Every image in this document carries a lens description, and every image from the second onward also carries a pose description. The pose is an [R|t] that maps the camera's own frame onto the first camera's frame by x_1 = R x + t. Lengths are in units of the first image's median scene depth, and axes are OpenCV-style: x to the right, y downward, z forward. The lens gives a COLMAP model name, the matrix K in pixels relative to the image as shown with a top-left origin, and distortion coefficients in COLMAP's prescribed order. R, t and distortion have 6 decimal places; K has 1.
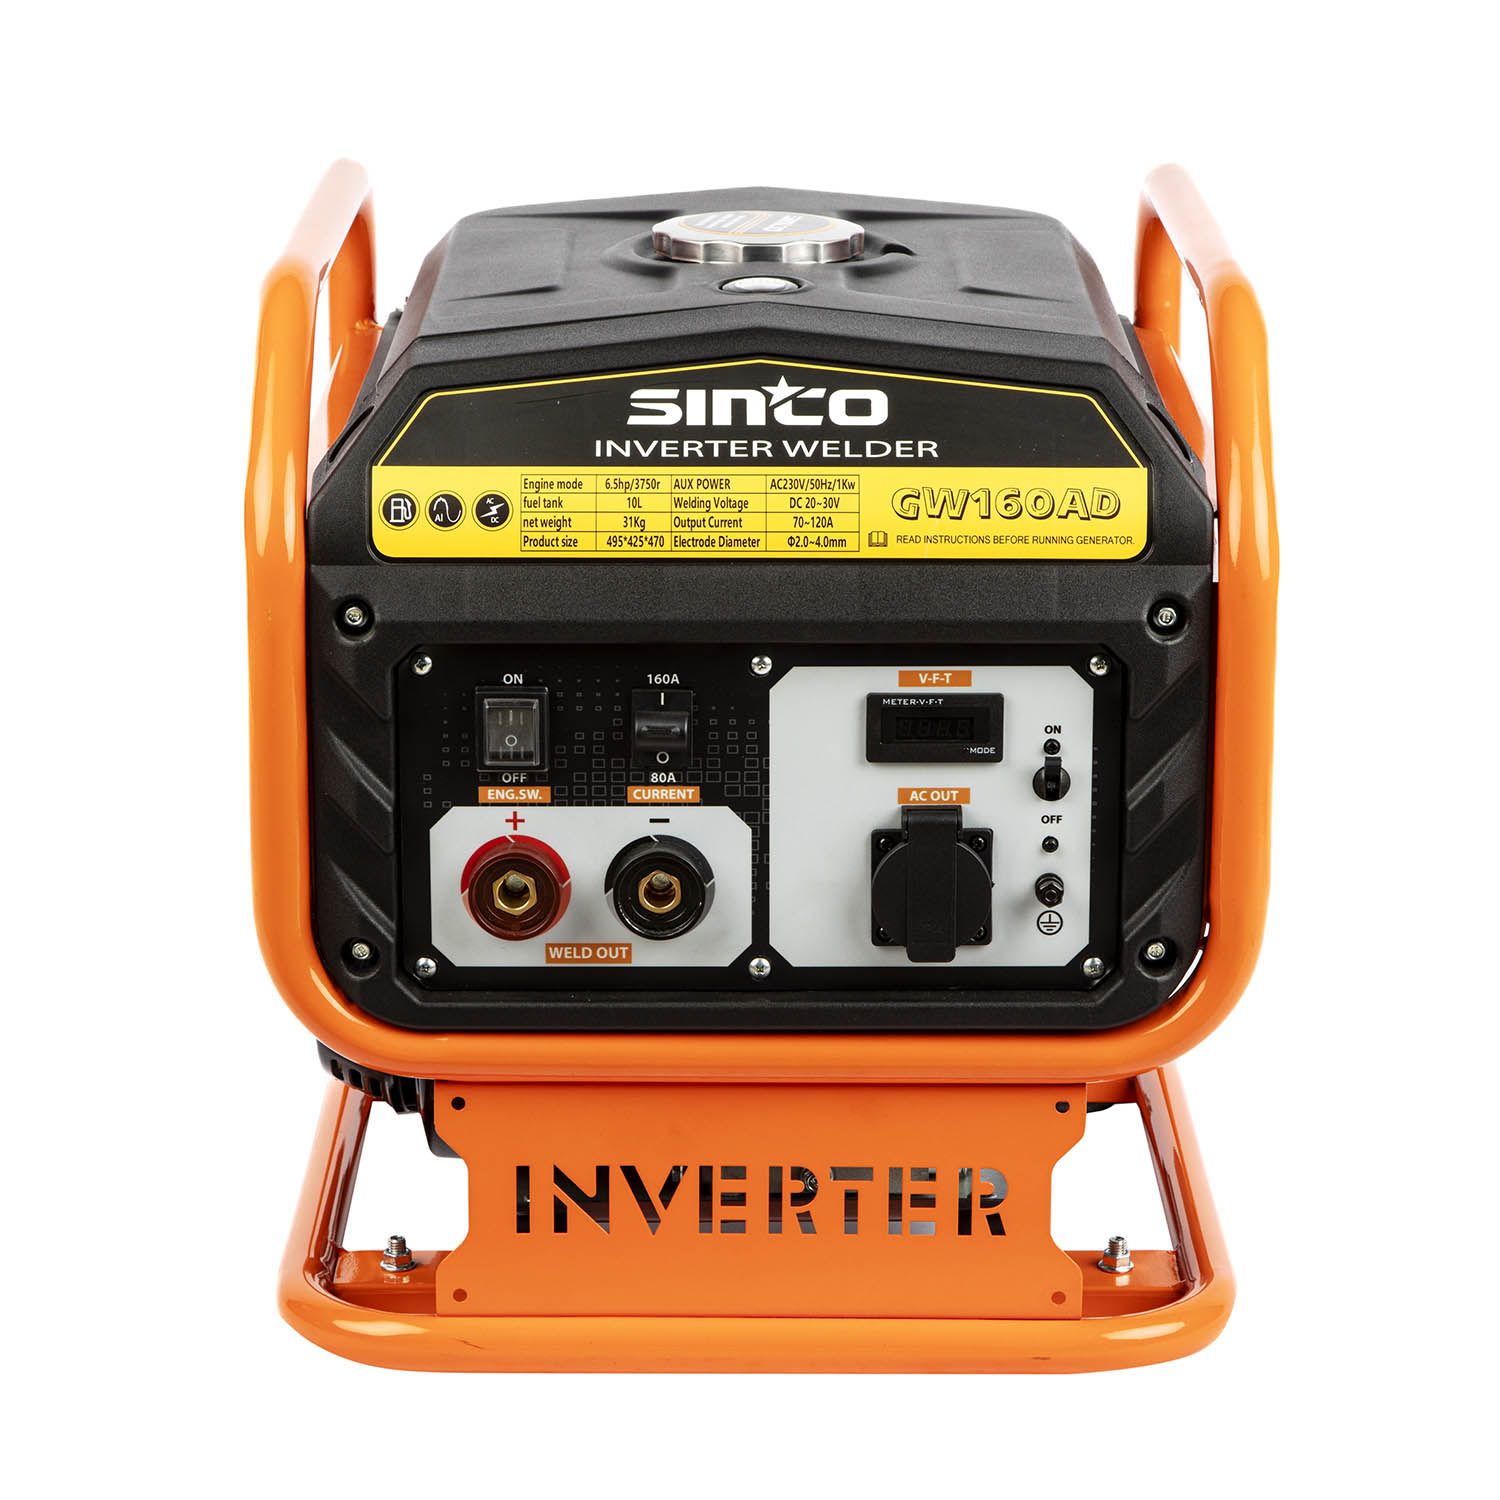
lens RADIAL K [[3438.7, 0, 750.0], [0, 3438.7, 750.0], [0, 0, 1]] dist [0.001991, -0.333495]
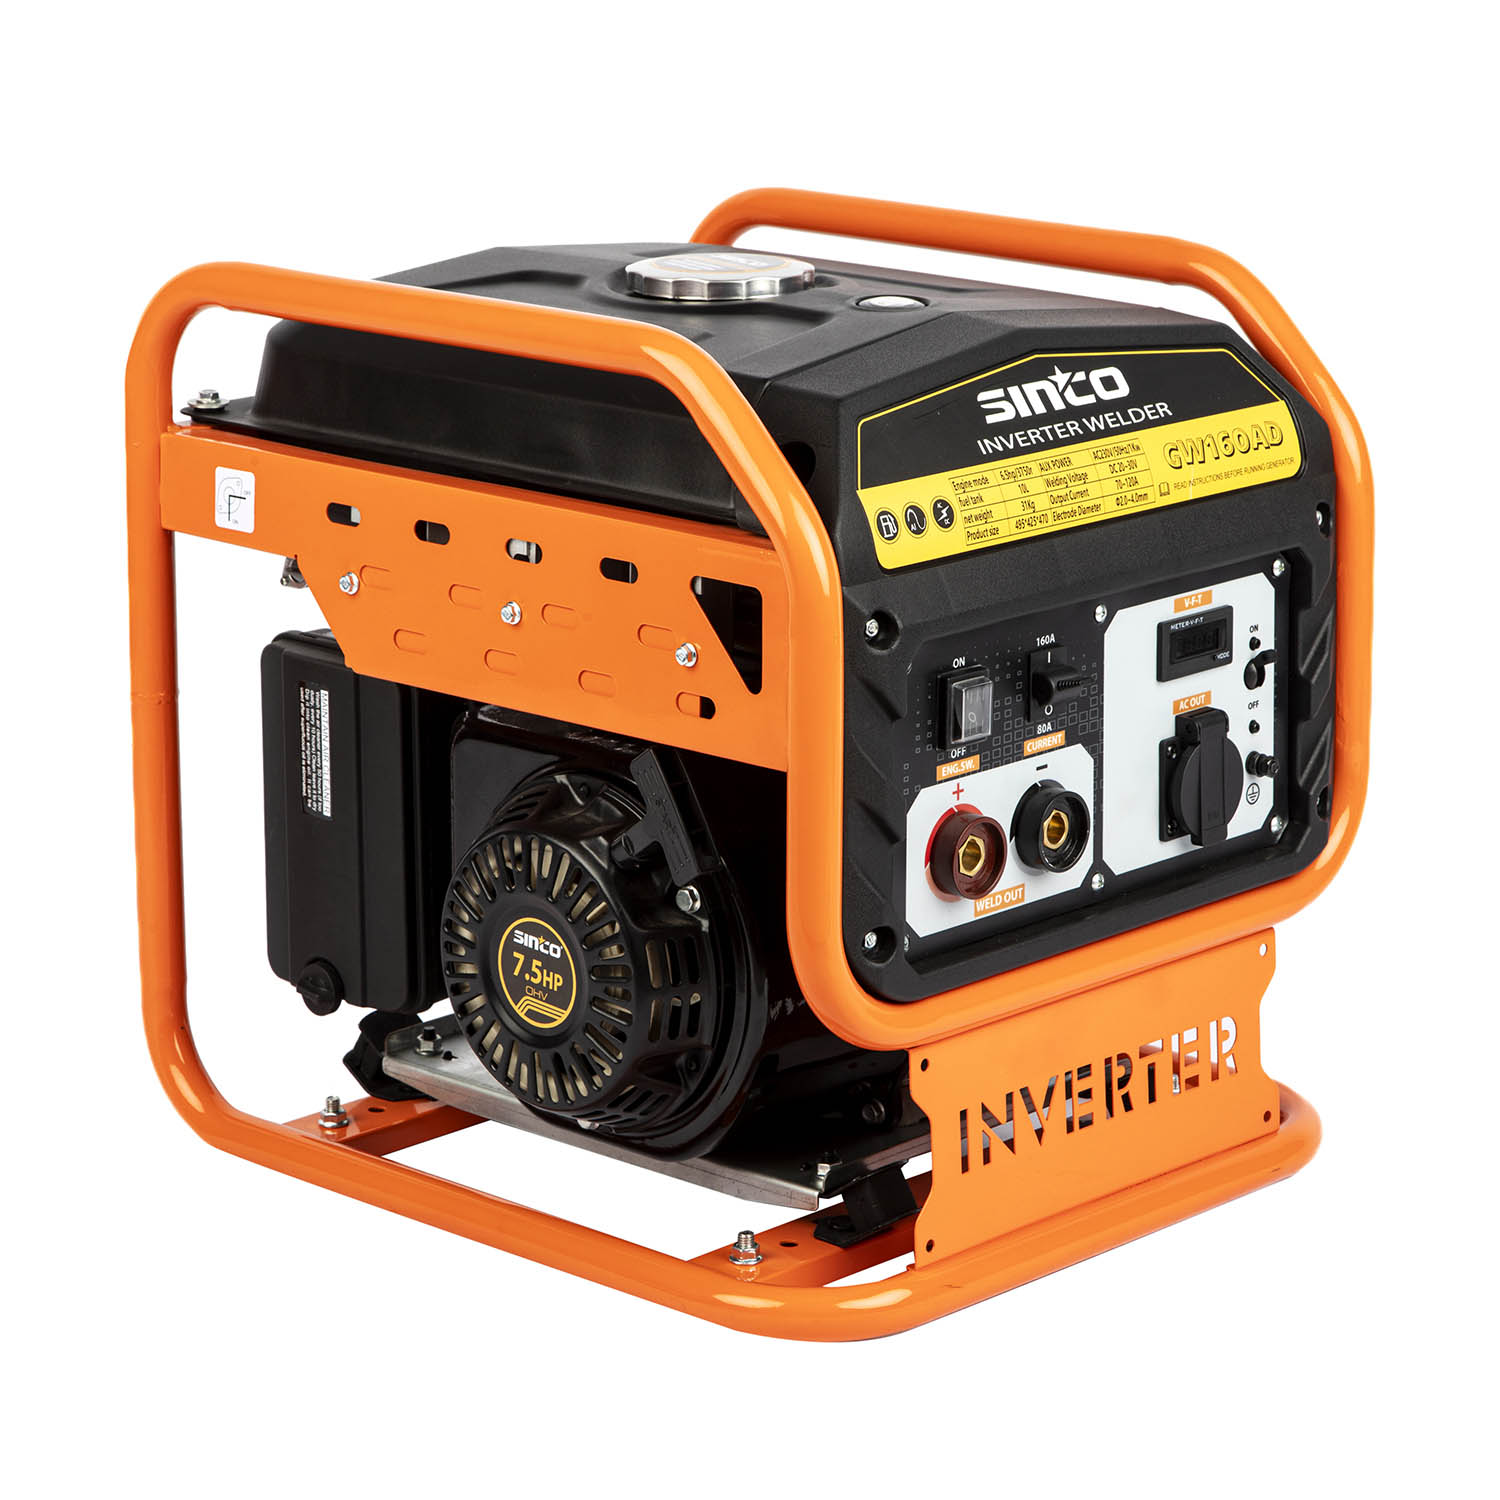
lens RADIAL K [[4827.6, 0, 750.0], [0, 4827.6, 750.0], [0, 0, 1]] dist [-0.026981, -0.053997]
pose [[0.675612, -0.181243, 0.714633, -1.239078], [0.210563, 0.976373, 0.048560, -0.083273], [-0.706549, 0.117668, 0.697812, -0.039148]]
